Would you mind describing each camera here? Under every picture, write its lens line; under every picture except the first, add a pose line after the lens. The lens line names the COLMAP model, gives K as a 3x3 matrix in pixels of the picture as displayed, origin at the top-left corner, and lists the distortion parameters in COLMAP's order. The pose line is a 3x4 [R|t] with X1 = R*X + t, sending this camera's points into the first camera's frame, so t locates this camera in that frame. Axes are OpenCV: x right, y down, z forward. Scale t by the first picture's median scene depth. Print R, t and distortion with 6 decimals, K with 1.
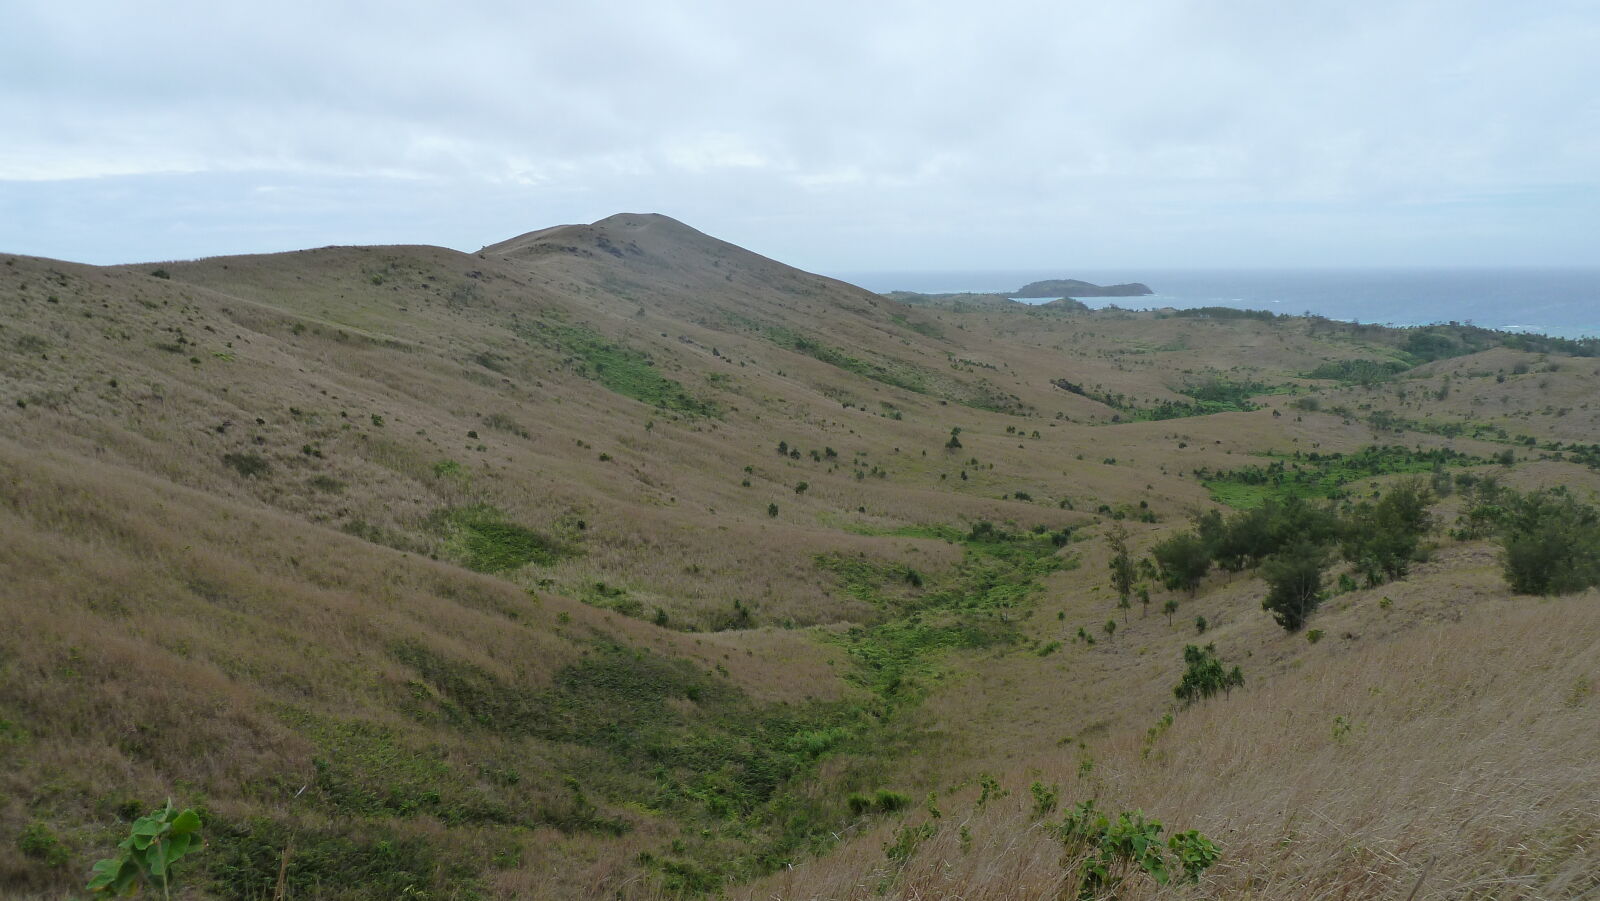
lens RADIAL K [[1183.7, 0, 800.4], [0, 1183.7, 451.1], [0, 0, 1]] dist [-0.001920, 0.001438]
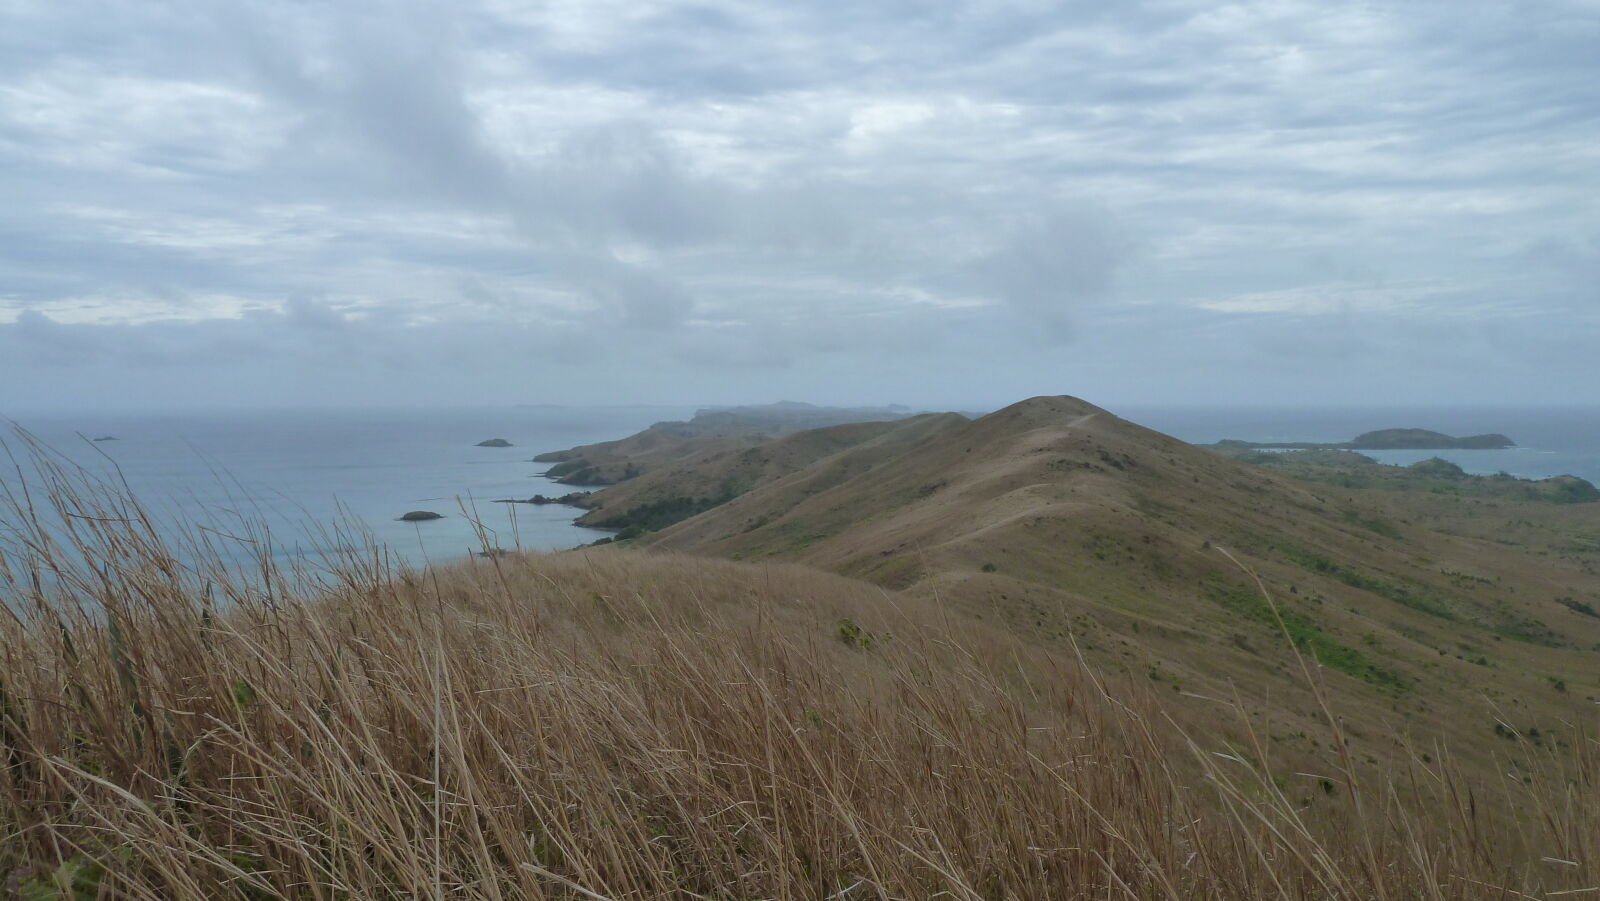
lens RADIAL K [[1183.7, 0, 800.8], [0, 1183.7, 448.6], [0, 0, 1]] dist [-0.001920, 0.001438]
pose [[0.972281, 0.019421, -0.233007, -0.192220], [-0.045071, 0.993422, -0.105269, -0.056985], [0.229430, 0.112853, 0.966761, -0.129350]]
